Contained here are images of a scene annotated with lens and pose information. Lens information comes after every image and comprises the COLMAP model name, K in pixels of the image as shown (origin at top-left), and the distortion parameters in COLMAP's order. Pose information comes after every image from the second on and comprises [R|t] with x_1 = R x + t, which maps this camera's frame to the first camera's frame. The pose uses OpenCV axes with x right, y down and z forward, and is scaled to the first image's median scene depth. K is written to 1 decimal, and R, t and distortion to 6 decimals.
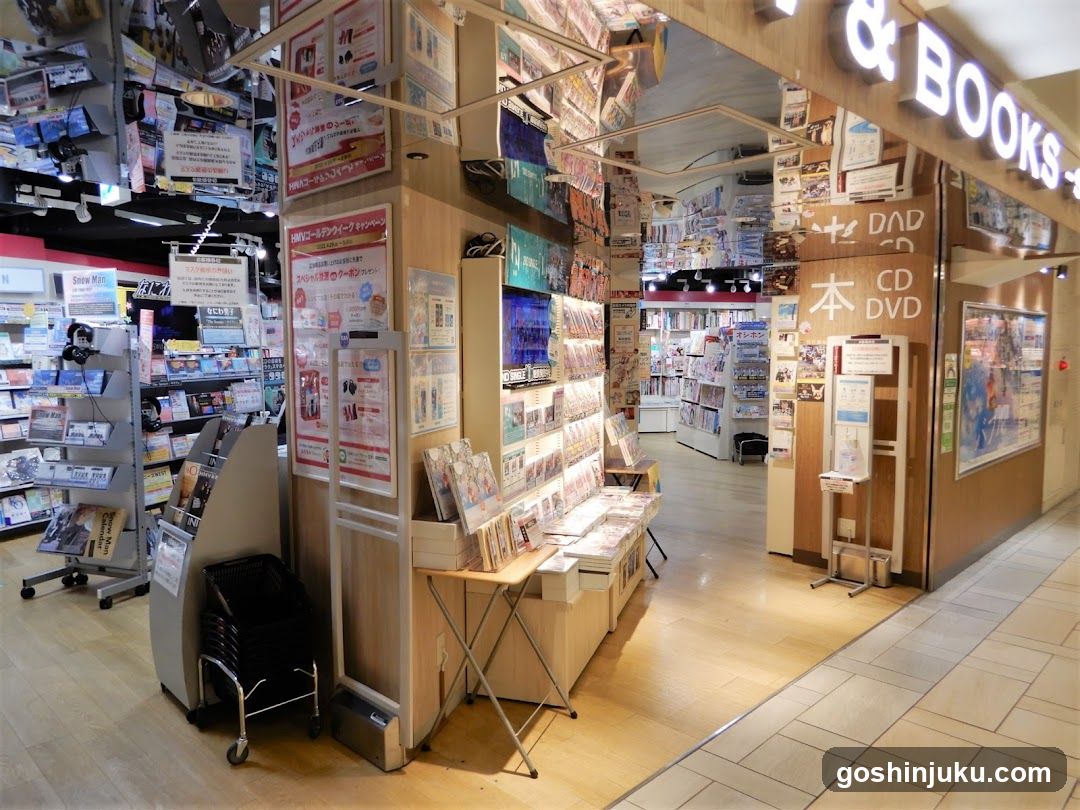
lens RADIAL K [[773.7, 0, 540.0], [0, 773.7, 405.0], [0, 0, 1]] dist [-0.001918, -0.001304]
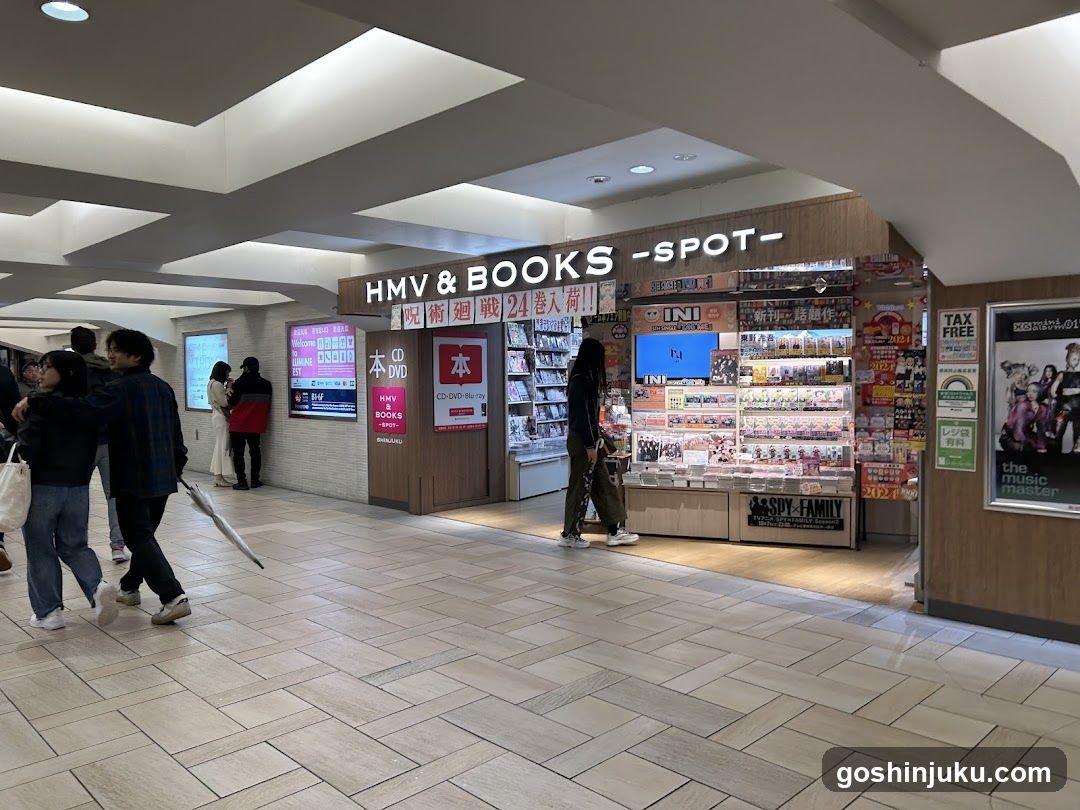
lens RADIAL K [[814.3, 0, 540.0], [0, 814.3, 405.0], [0, 0, 1]] dist [0.064426, -0.003155]
pose [[-0.010373, 0.036986, -0.999262, 1.501526], [-0.068282, 0.996957, 0.037610, -0.017402], [0.997612, 0.068621, -0.007816, 0.502995]]
